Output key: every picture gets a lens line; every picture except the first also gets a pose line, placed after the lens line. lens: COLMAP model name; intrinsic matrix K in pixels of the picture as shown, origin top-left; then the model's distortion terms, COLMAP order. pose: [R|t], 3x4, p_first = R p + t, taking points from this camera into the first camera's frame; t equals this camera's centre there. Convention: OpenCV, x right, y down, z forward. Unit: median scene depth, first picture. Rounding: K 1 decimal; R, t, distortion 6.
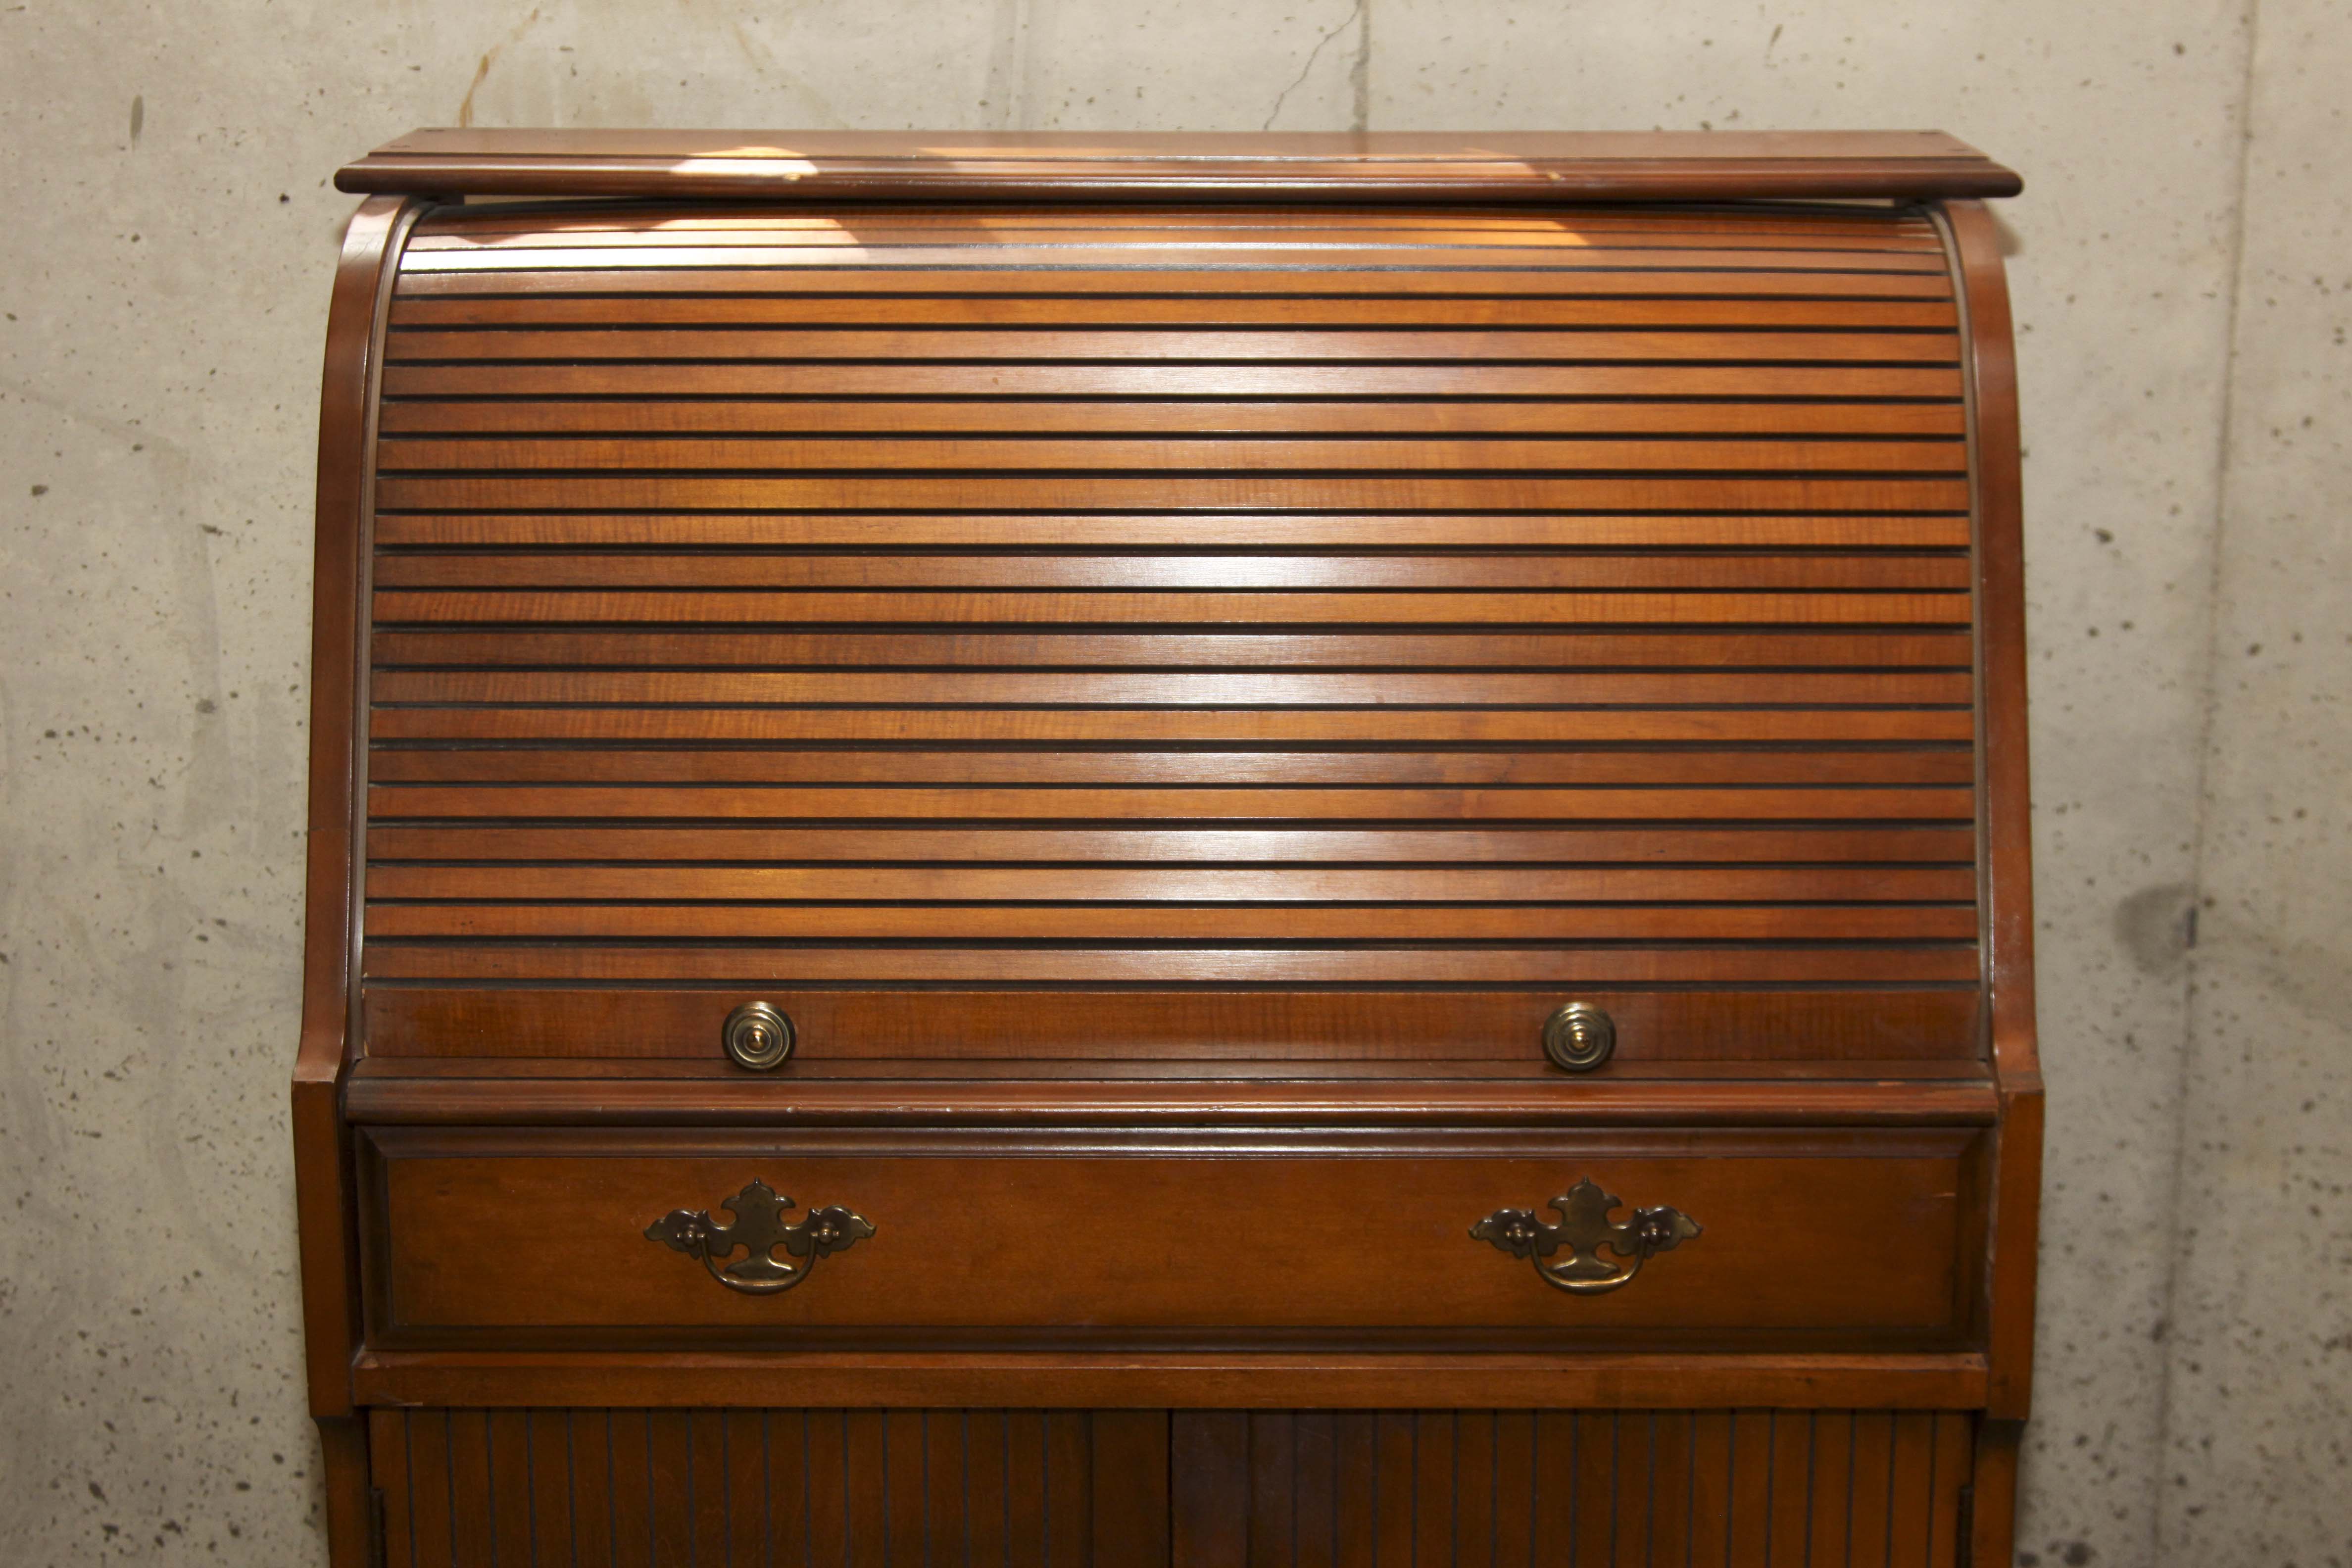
lens RADIAL K [[4202.3, 0, 1200.1], [0, 4202.3, 779.6], [0, 0, 1]] dist [0.050156, 0.075316]
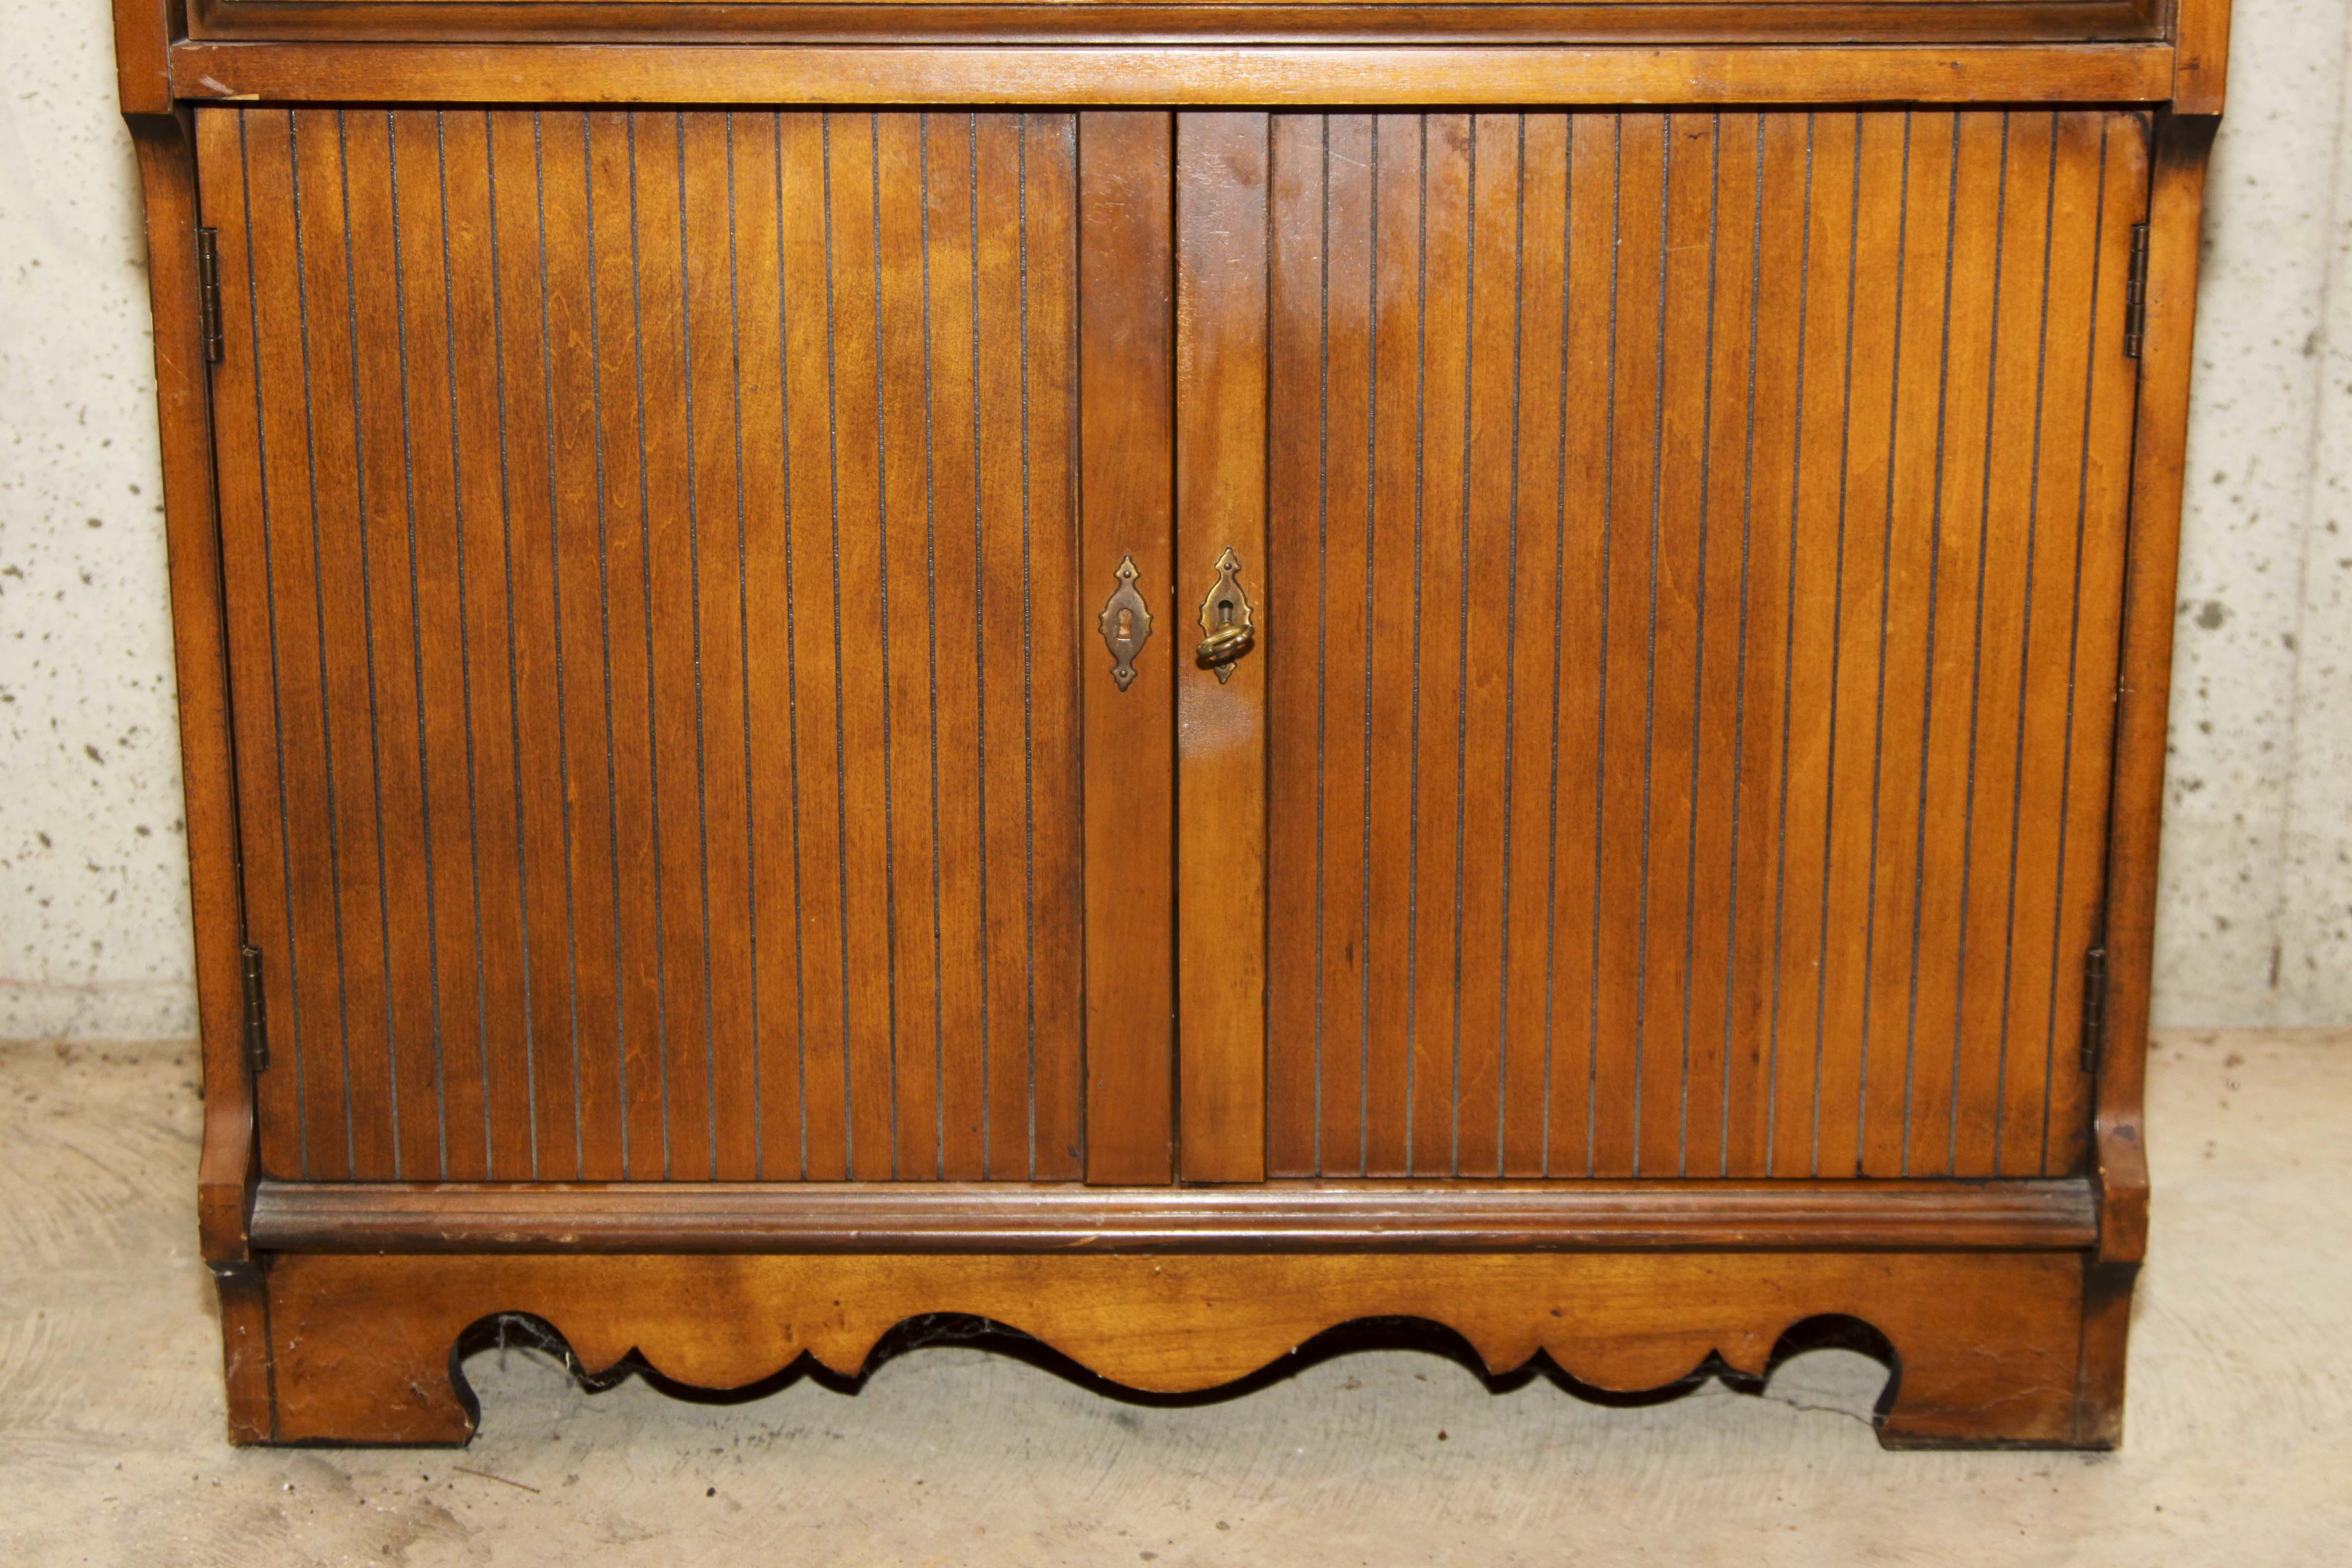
lens RADIAL K [[4163.9, 0, 1212.9], [0, 4163.9, 773.1], [0, 0, 1]] dist [0.042771, 0.075874]
pose [[0.999972, -0.000696, 0.007482, -0.004657], [0.000528, 0.999749, 0.022397, 0.209326], [-0.007496, -0.022392, 0.999721, 0.149510]]
